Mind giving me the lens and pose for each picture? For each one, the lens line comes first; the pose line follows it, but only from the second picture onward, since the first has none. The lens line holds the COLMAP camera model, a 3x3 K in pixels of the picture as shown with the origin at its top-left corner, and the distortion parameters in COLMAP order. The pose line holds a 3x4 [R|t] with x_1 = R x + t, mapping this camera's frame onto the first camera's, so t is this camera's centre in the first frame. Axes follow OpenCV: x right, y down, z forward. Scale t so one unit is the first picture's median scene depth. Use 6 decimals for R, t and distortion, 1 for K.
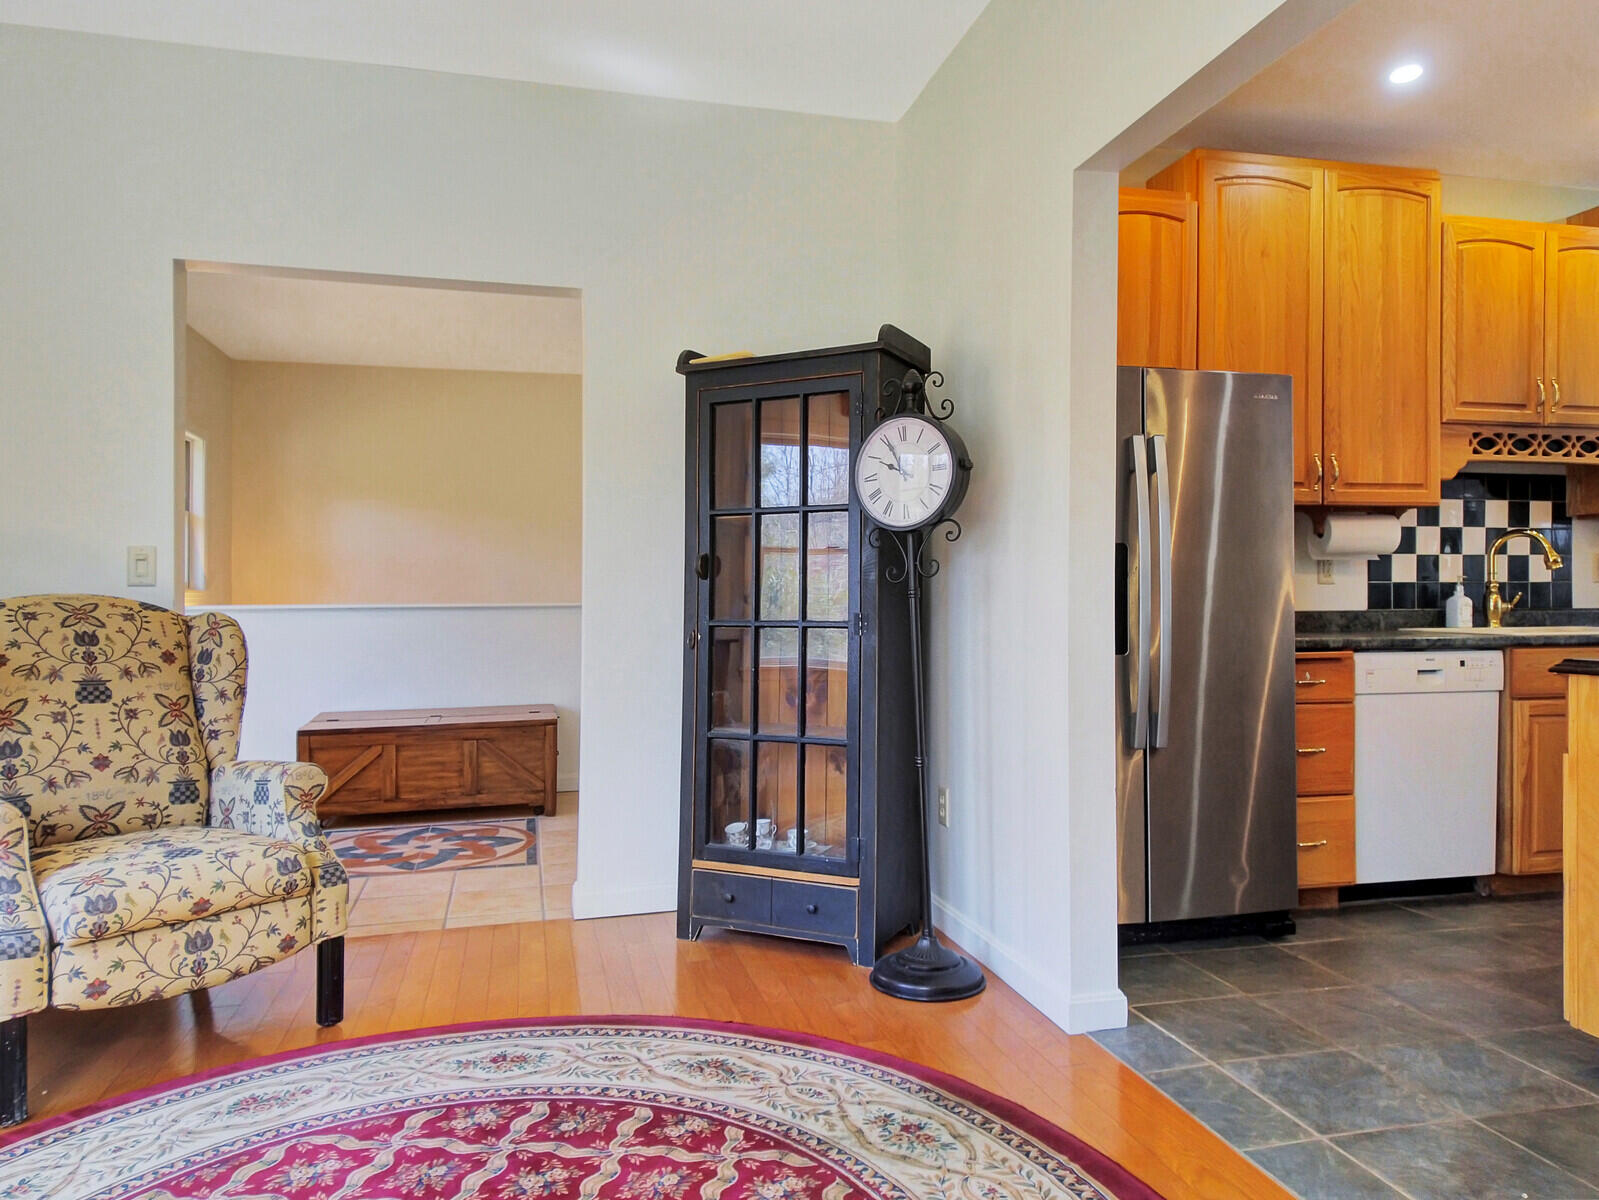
lens RADIAL K [[1096.4, 0, 799.5], [0, 1096.4, 600.0], [0, 0, 1]] dist [-0.001206, -0.002896]
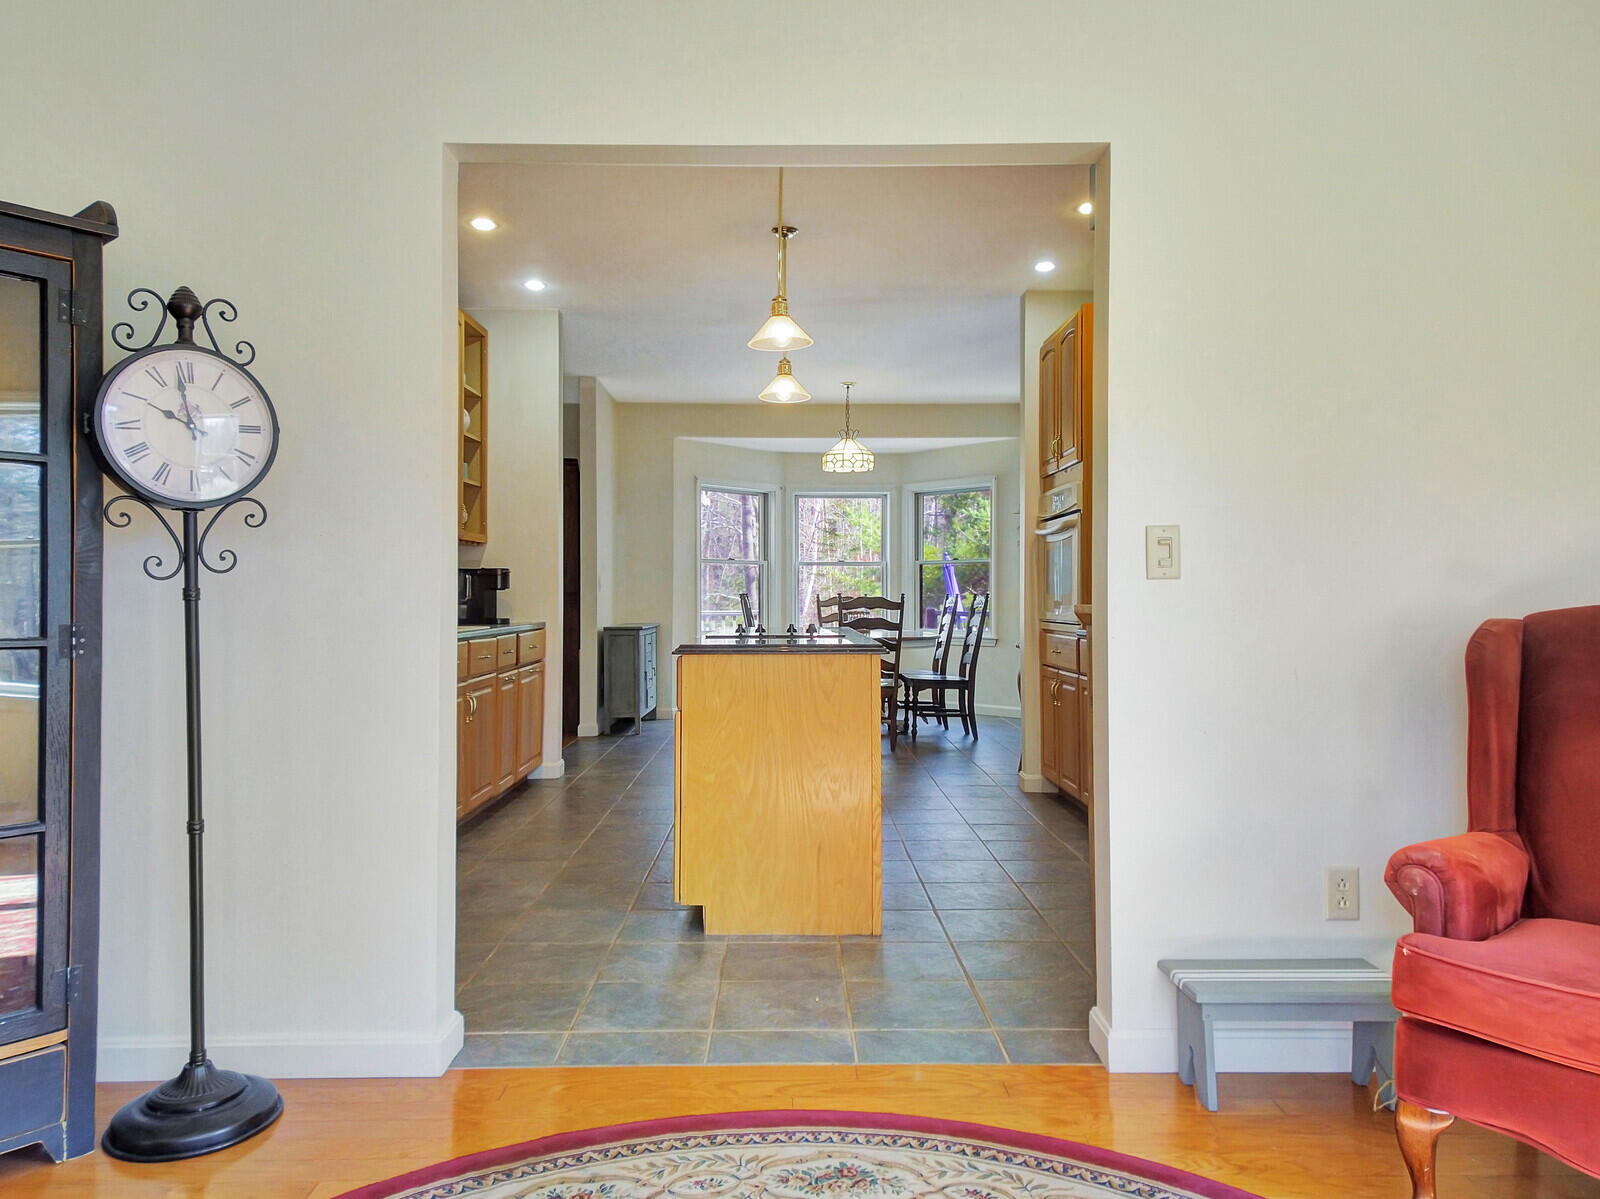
lens RADIAL K [[1092.0, 0, 800.0], [0, 1092.0, 599.5], [0, 0, 1]] dist [0.030135, -0.004051]
pose [[0.222439, 0.002949, 0.974942, -0.395781], [0.005479, 0.999976, -0.004275, 0.002246], [-0.974931, 0.006293, 0.222418, 0.337362]]
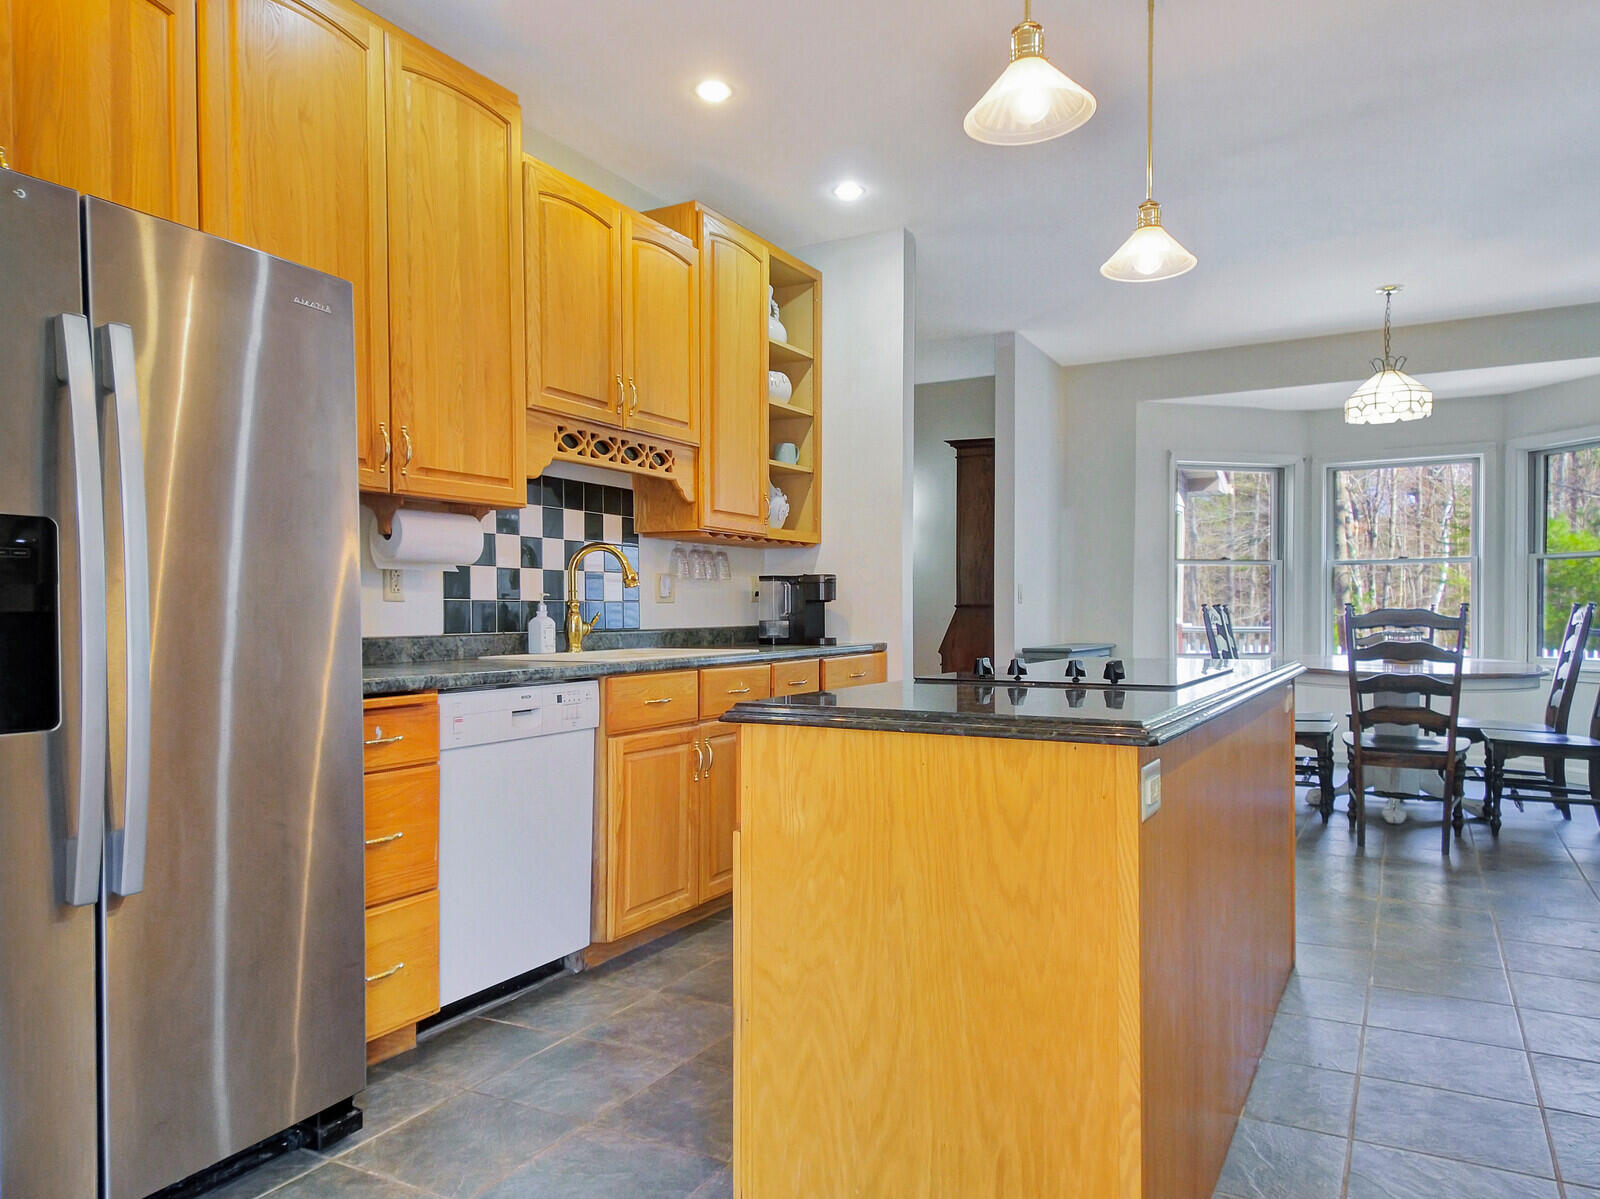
lens RADIAL K [[1089.6, 0, 798.0], [0, 1089.6, 624.2], [0, 0, 1]] dist [0.108741, -0.096641]
pose [[0.676227, -0.006200, 0.736668, 0.115847], [0.004171, 0.999981, 0.004587, -0.001221], [-0.736682, -0.000029, 0.676239, 0.299952]]
